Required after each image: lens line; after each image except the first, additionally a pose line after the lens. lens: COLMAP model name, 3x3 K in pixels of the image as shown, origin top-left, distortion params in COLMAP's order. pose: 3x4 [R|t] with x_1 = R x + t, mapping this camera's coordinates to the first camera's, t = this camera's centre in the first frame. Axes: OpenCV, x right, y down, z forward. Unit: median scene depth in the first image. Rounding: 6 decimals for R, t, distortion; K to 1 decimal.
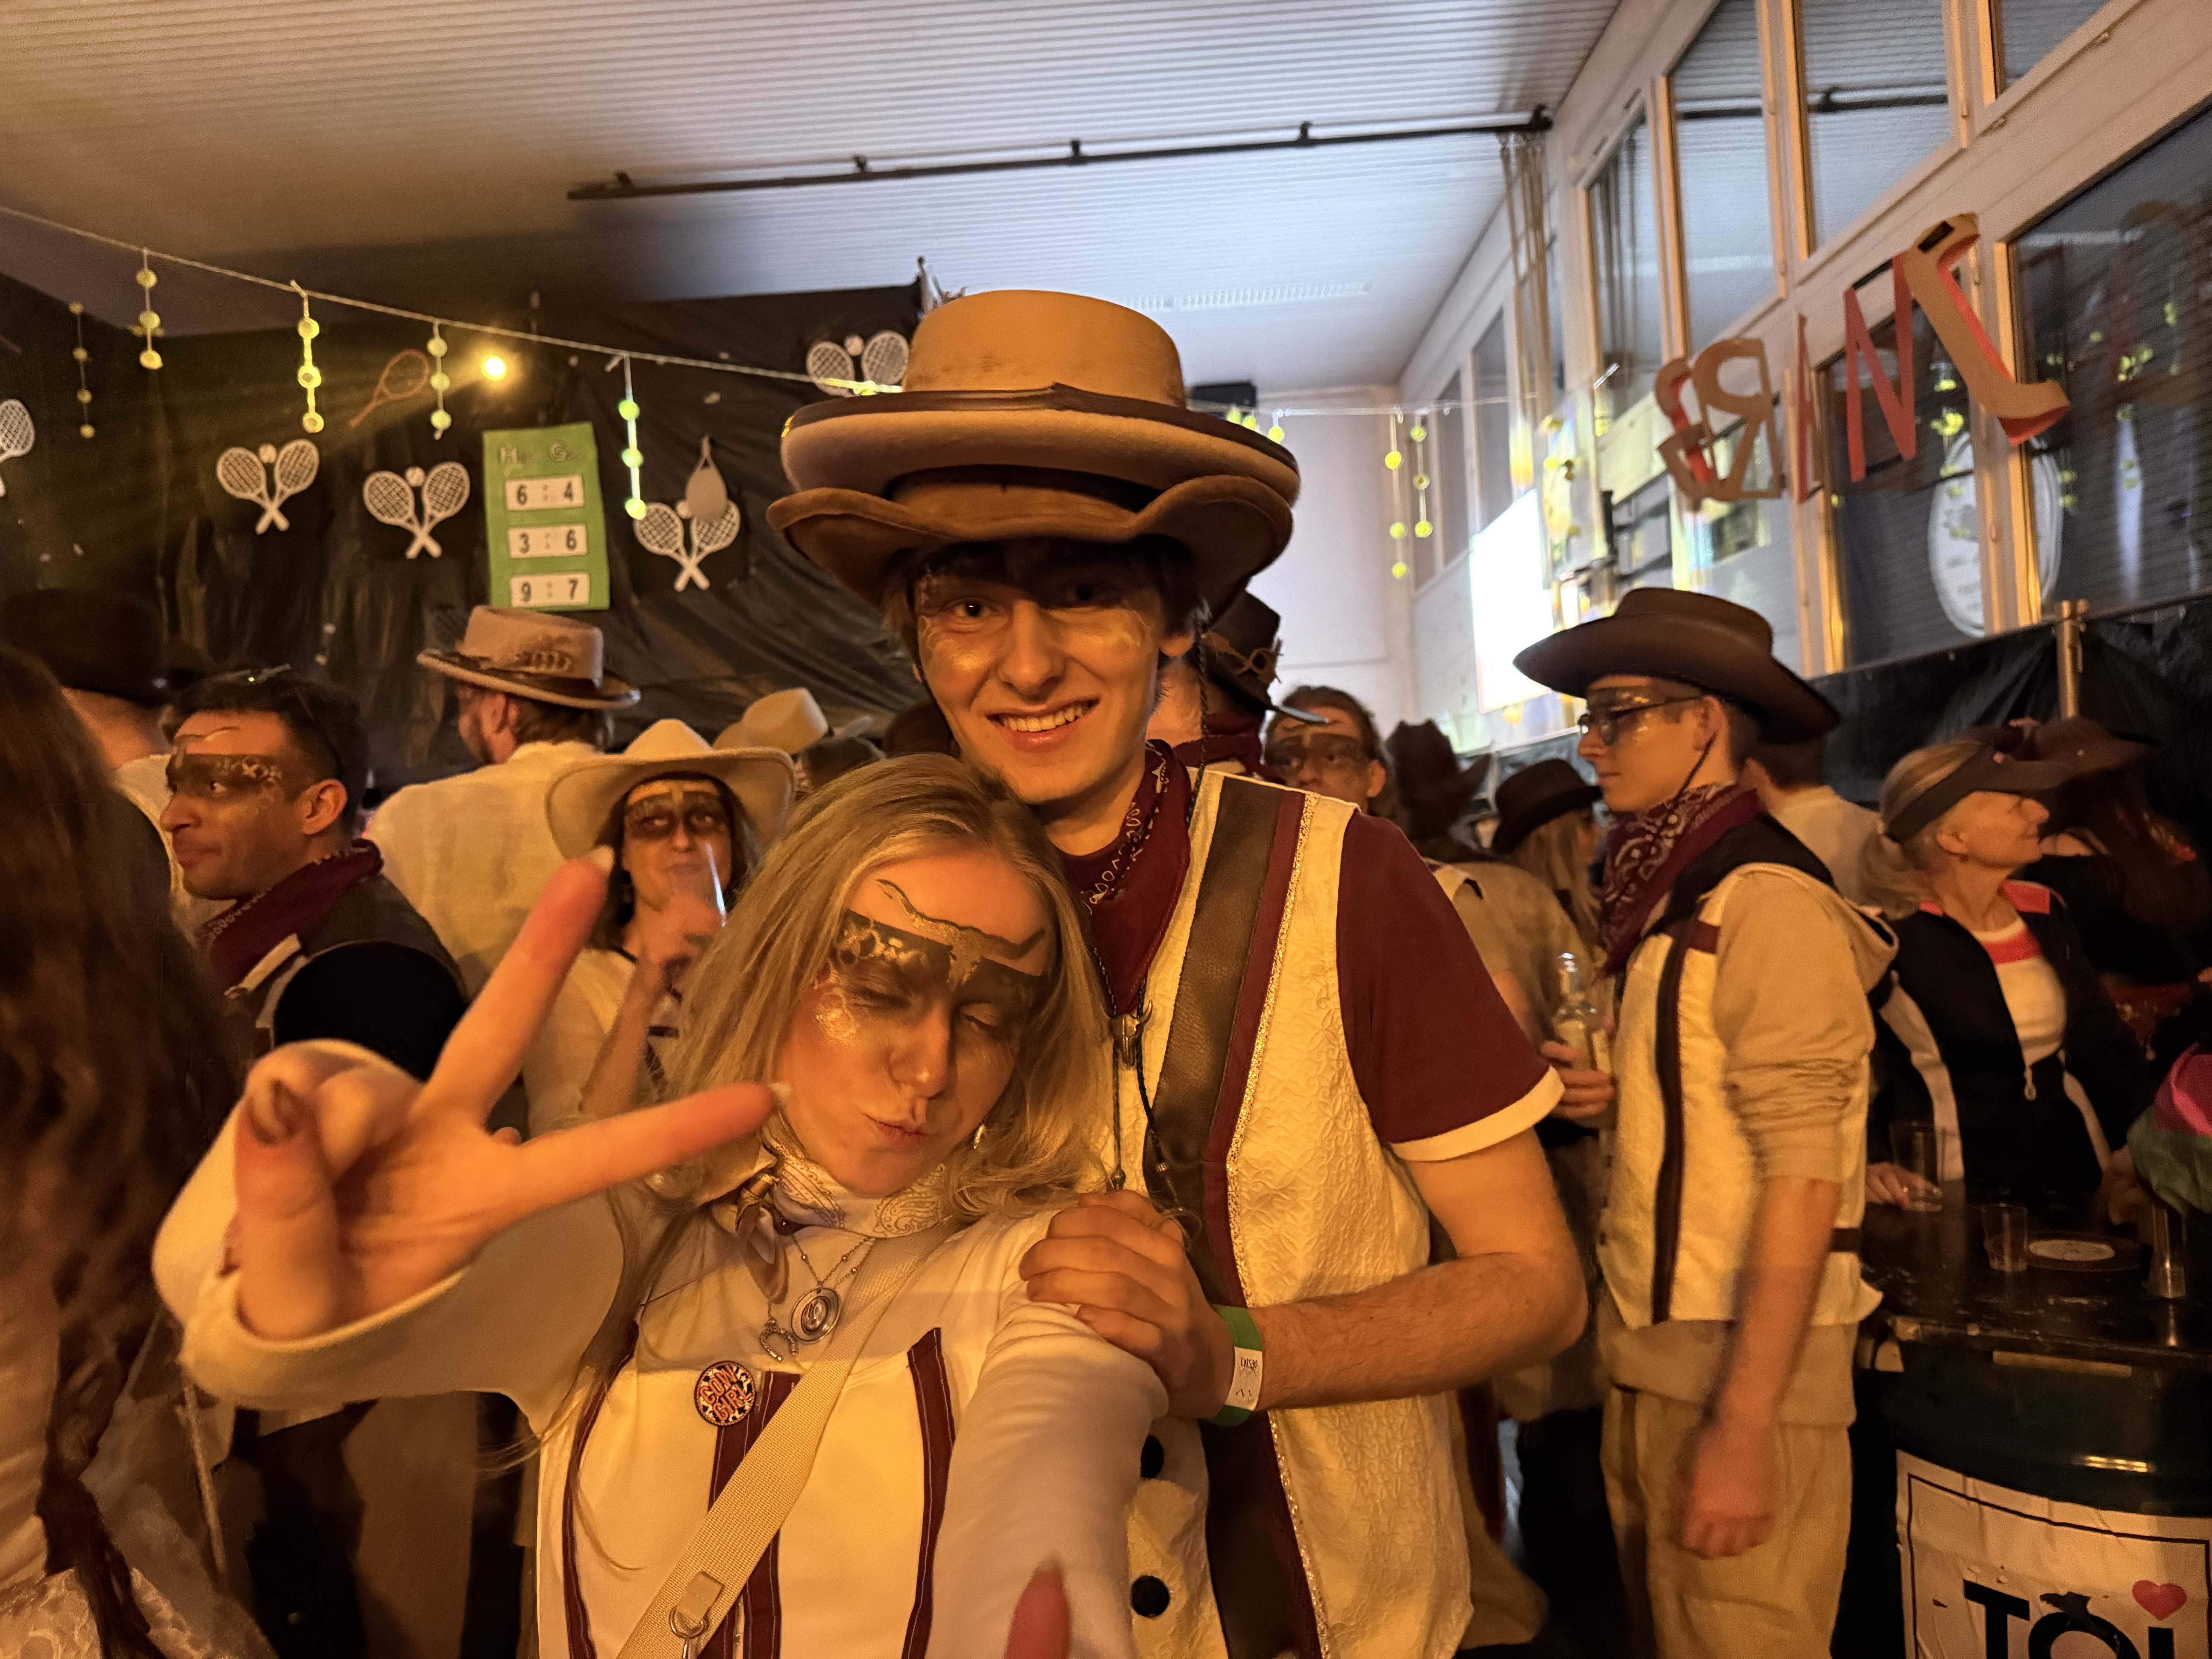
lens RADIAL K [[1626.5, 0, 1106.0], [0, 1626.5, 829.5], [0, 0, 1]] dist [0.000064, -0.002984]
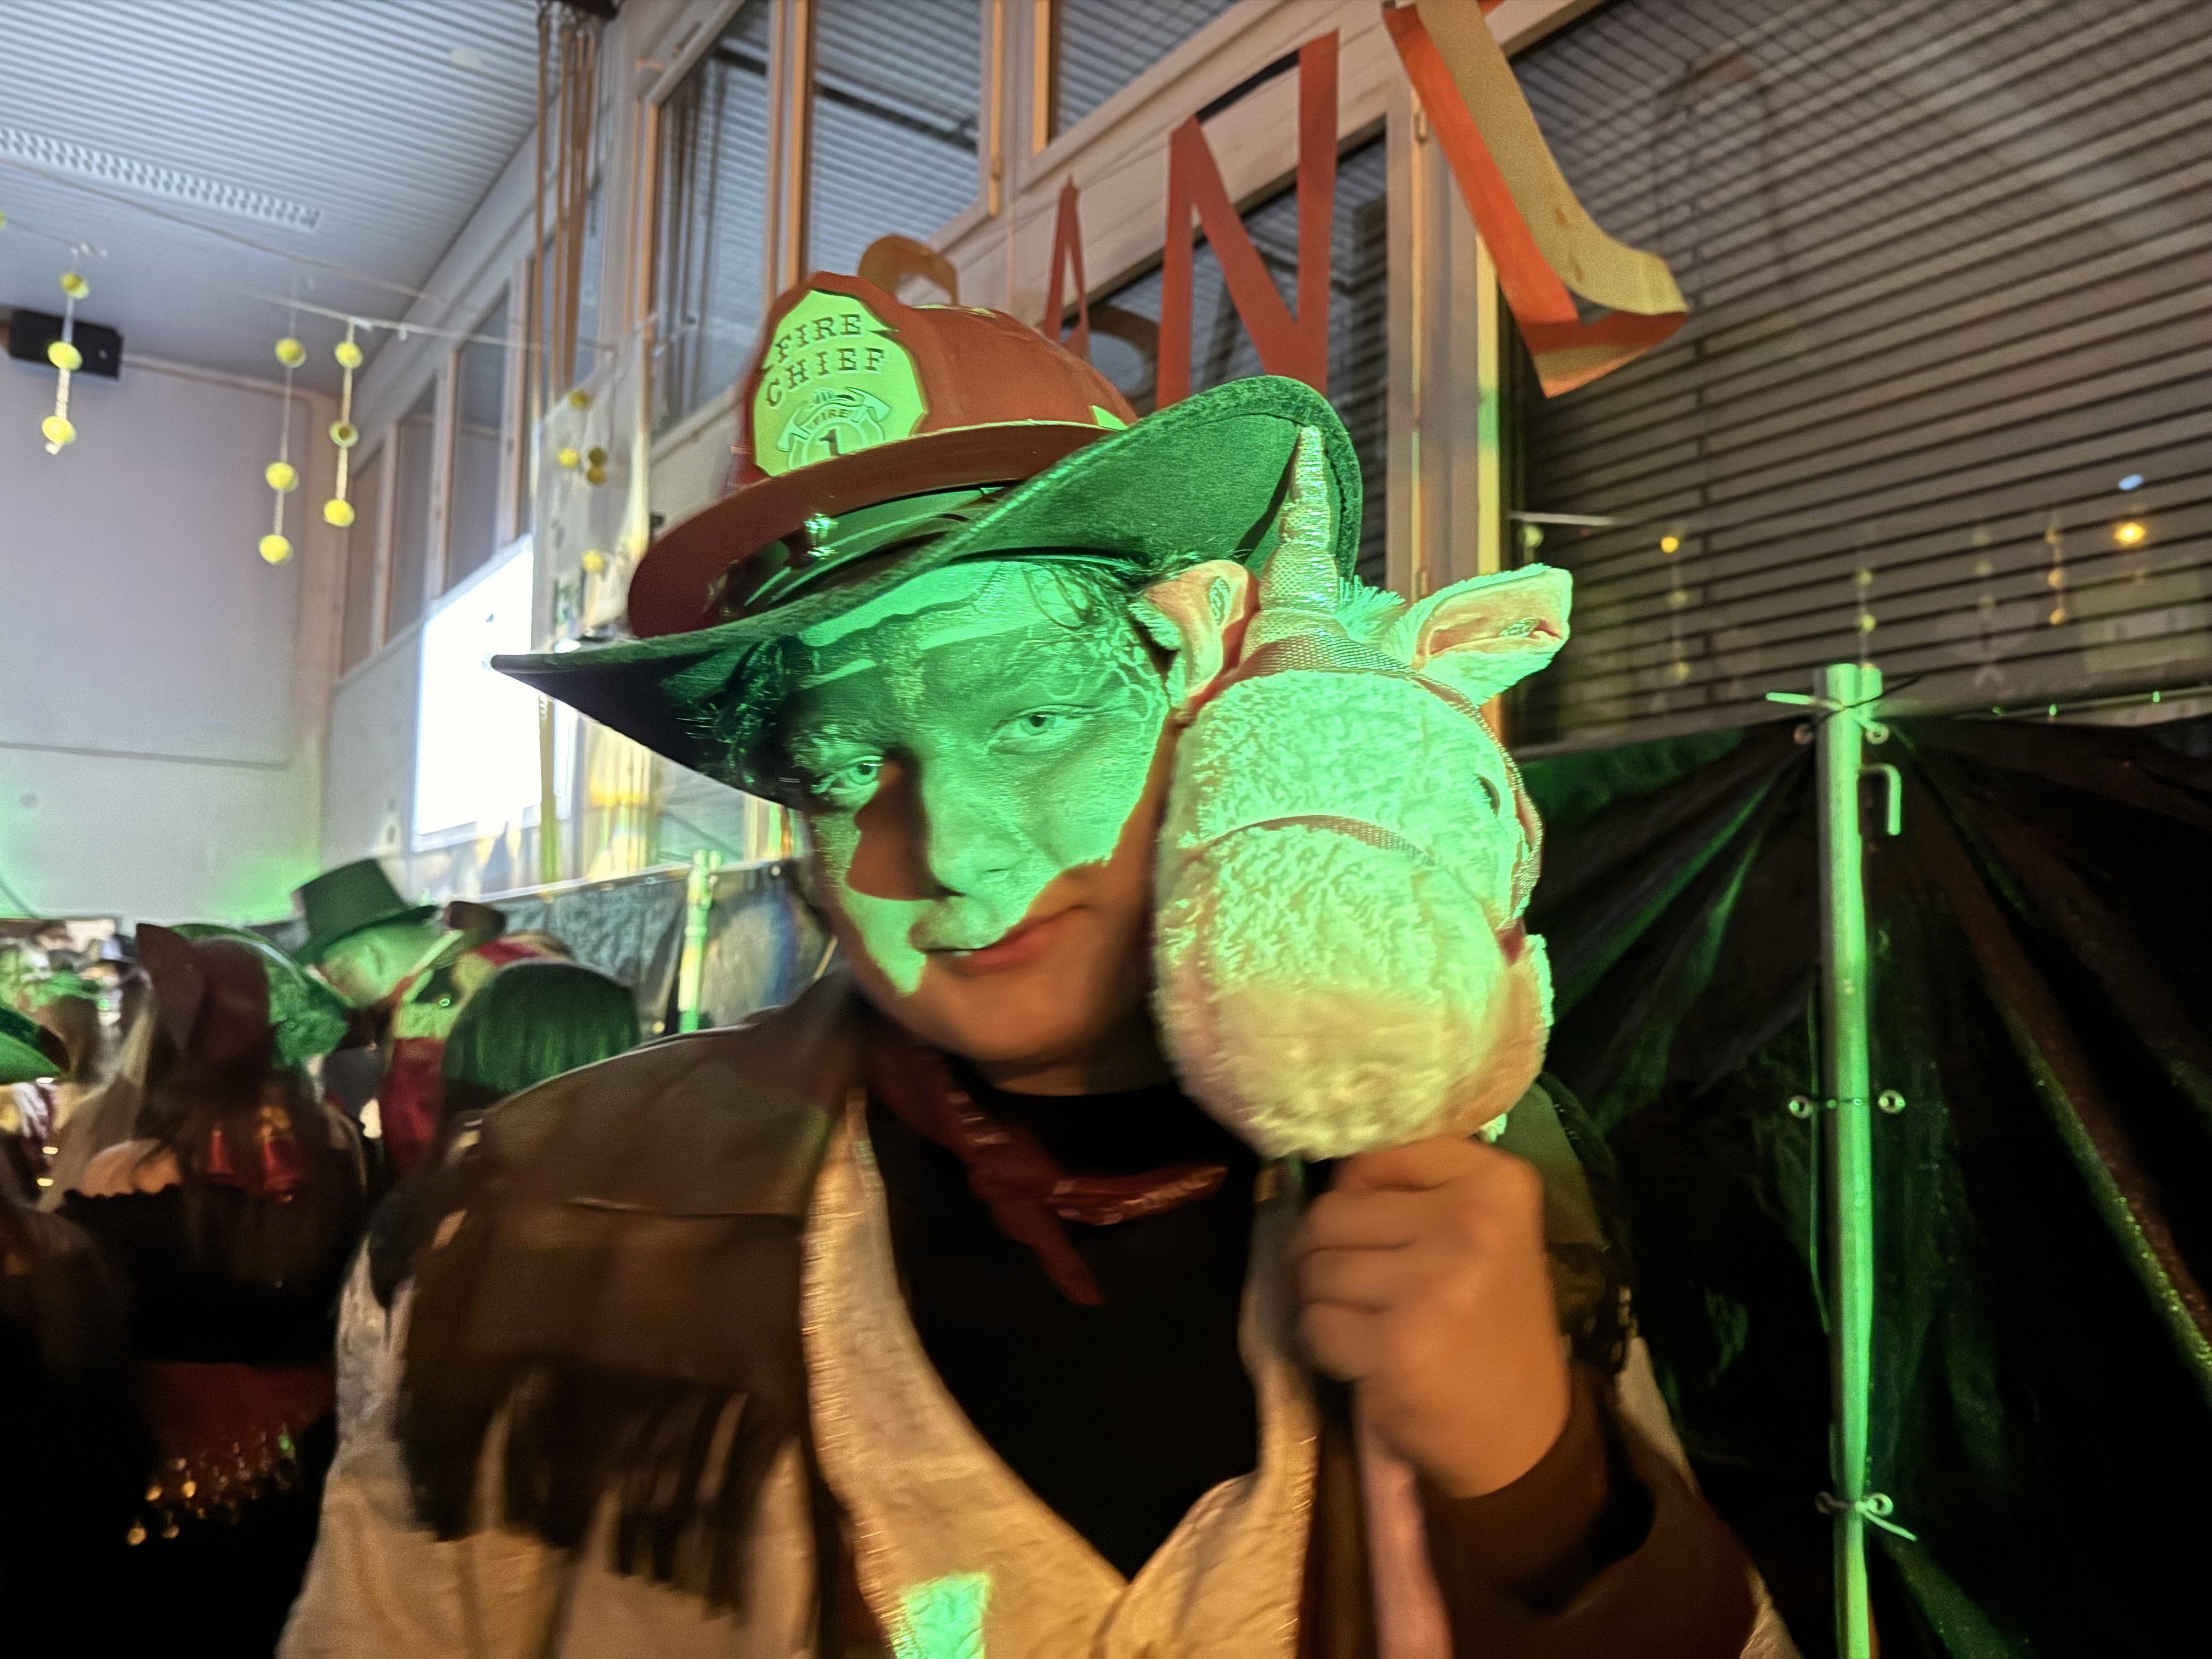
lens RADIAL K [[1579.8, 0, 1103.5], [0, 1579.8, 832.9], [0, 0, 1]] dist [0.004722, -0.007899]
pose [[0.799516, 0.129673, 0.586480, 0.086581], [-0.066712, 0.989548, -0.127848, -0.012429], [-0.596928, 0.063092, 0.799810, 0.344698]]
